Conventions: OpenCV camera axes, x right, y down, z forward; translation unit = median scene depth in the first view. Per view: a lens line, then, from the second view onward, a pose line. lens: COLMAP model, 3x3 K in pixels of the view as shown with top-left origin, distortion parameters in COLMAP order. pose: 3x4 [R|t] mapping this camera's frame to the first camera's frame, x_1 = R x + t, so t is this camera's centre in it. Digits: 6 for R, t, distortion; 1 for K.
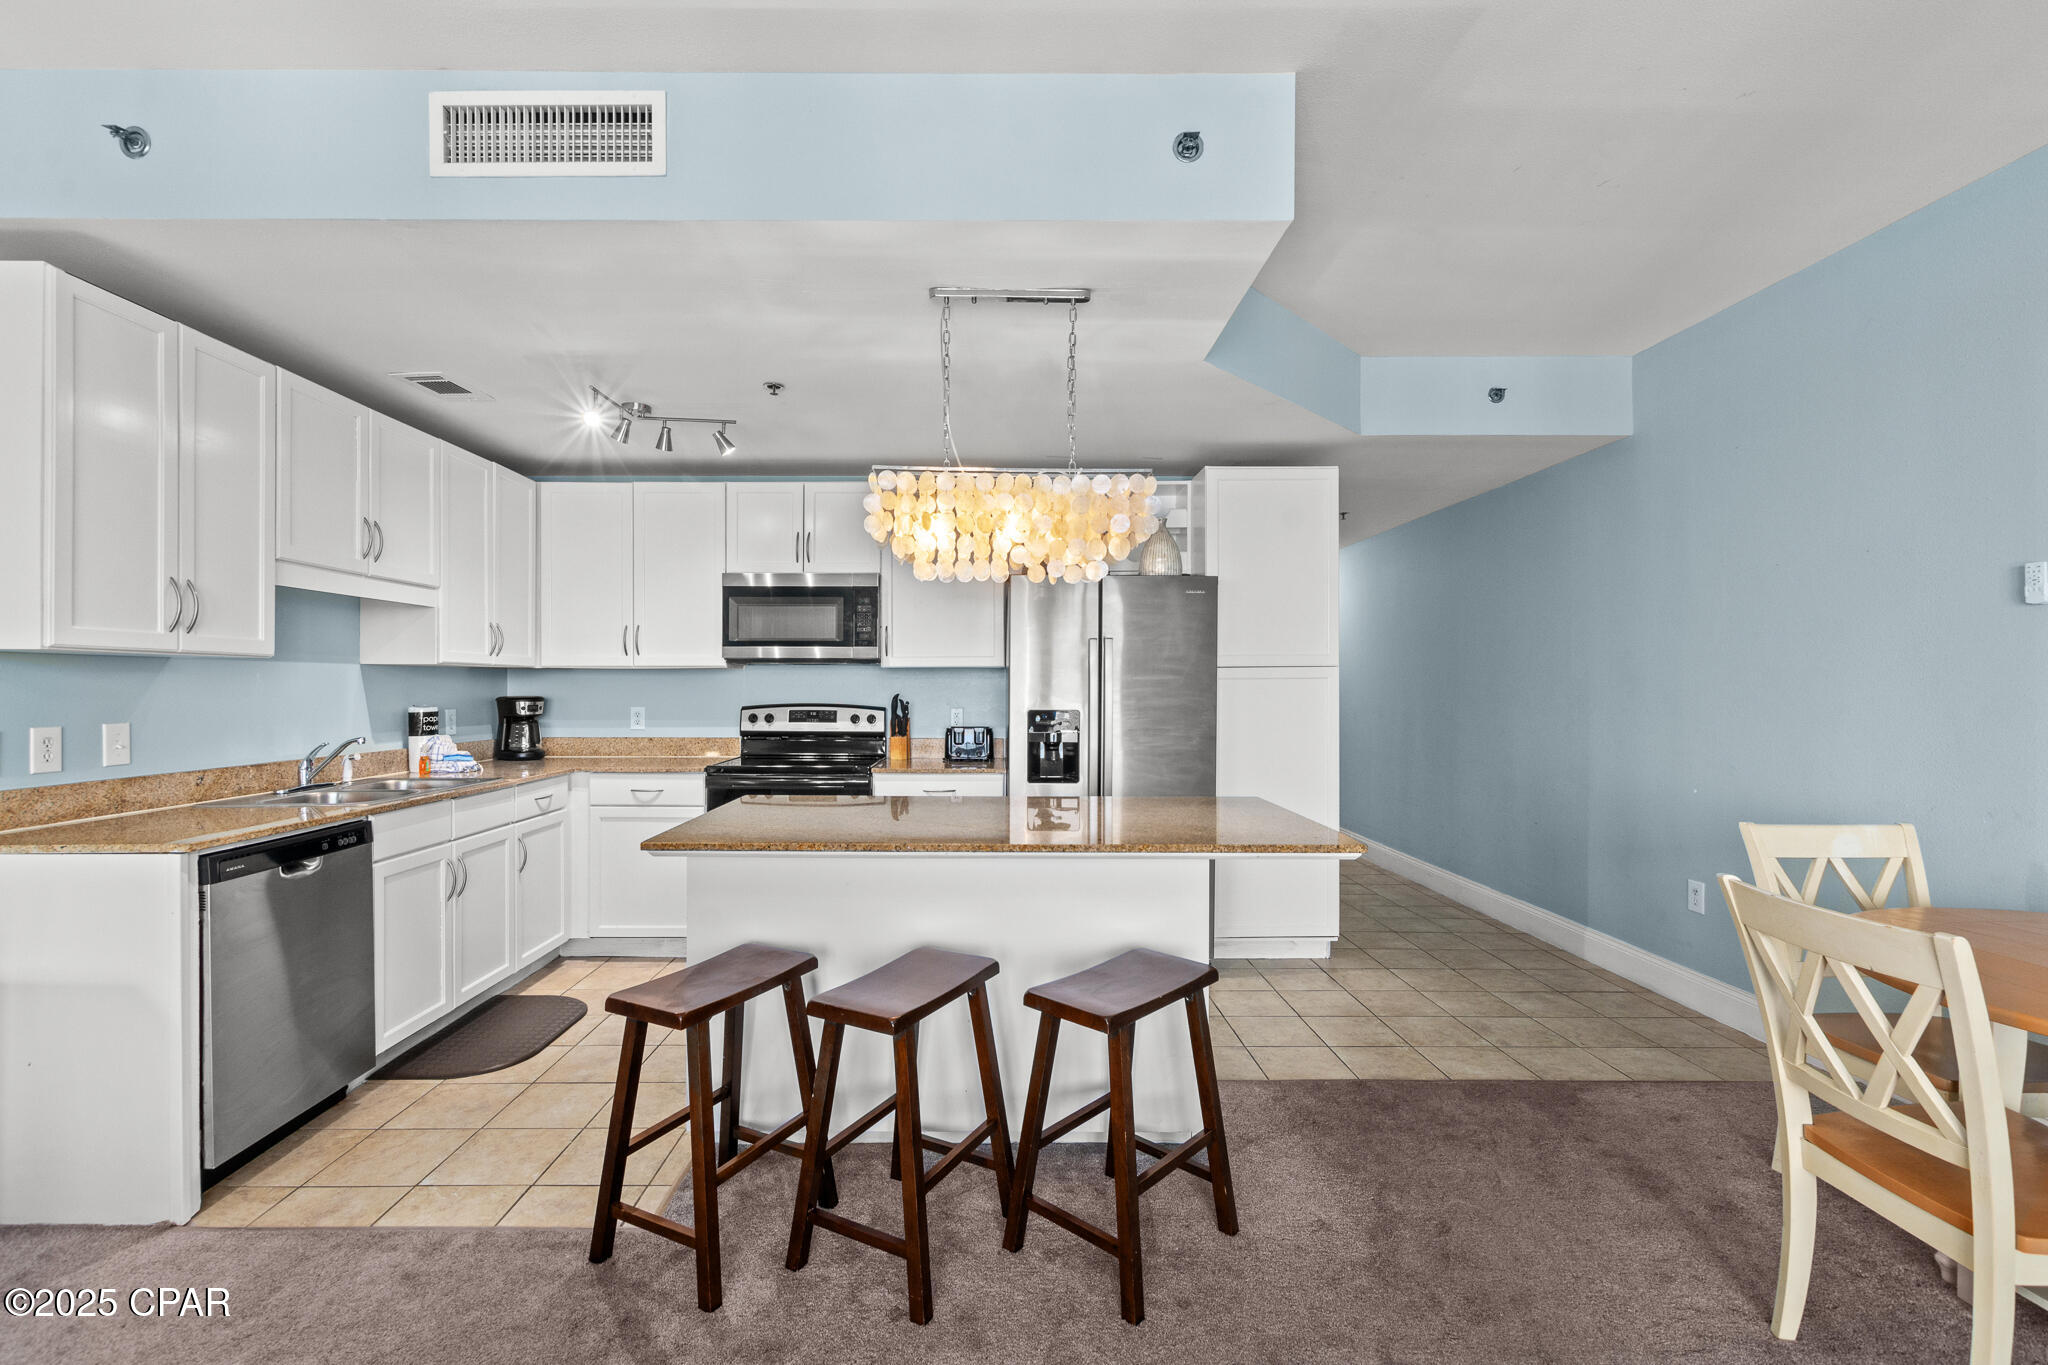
lens RADIAL K [[896.7, 0, 995.2], [0, 896.7, 689.0], [0, 0, 1]] dist [-0.001252, -0.003047]
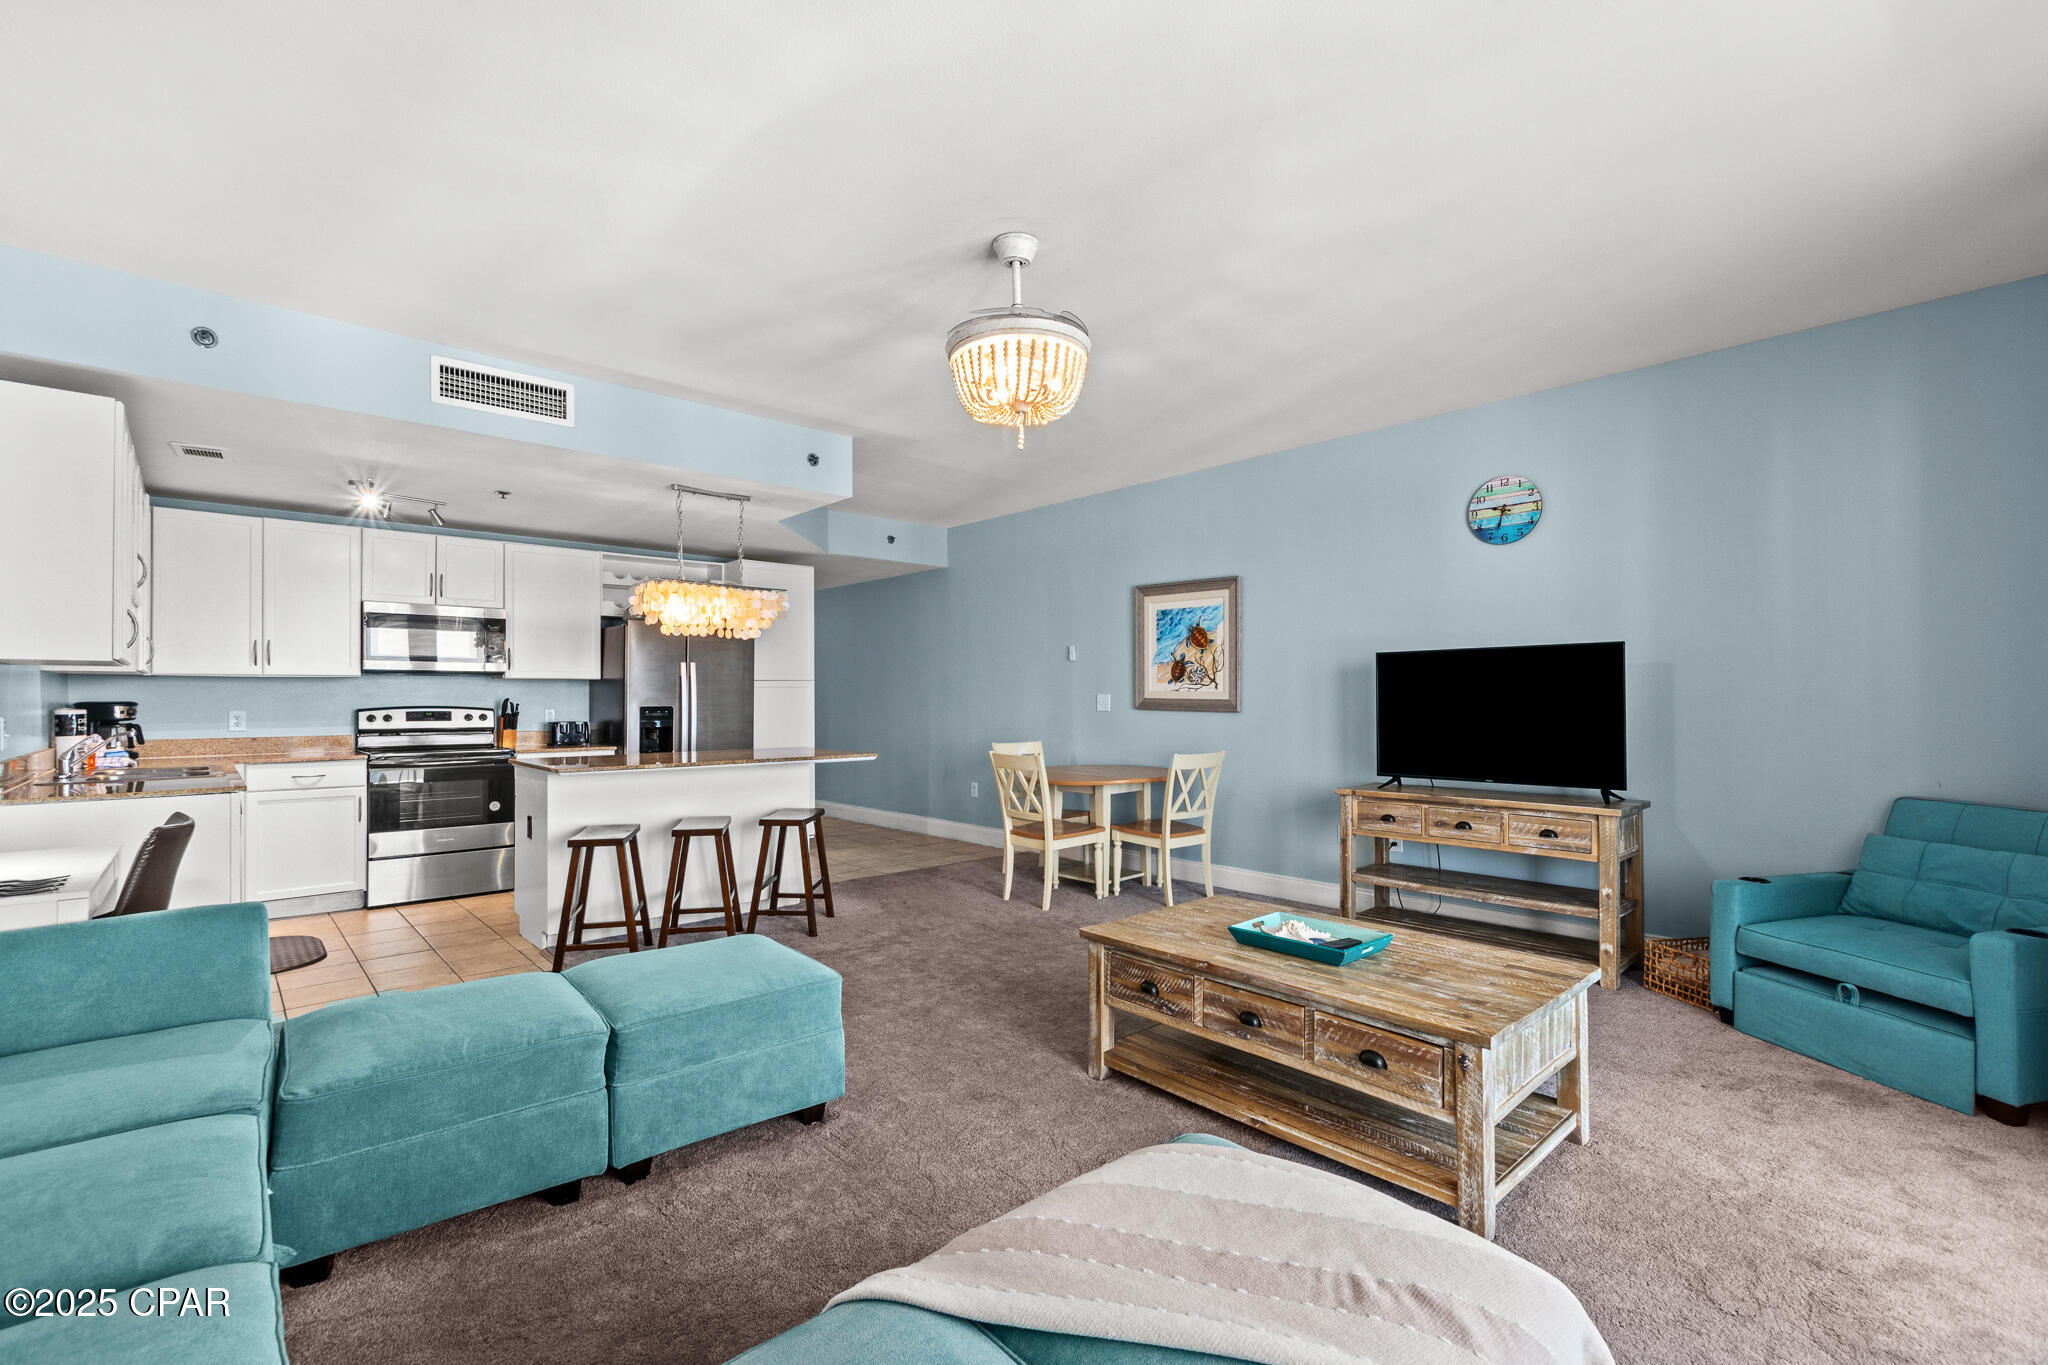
lens RADIAL K [[896.7, 0, 1021.6], [0, 896.7, 690.4], [0, 0, 1]] dist [-0.001252, -0.003047]
pose [[0.738699, 0.002849, 0.674030, -0.480585], [0.008980, 0.999861, -0.014068, 0.021491], [-0.673976, 0.016445, 0.738570, -0.550434]]
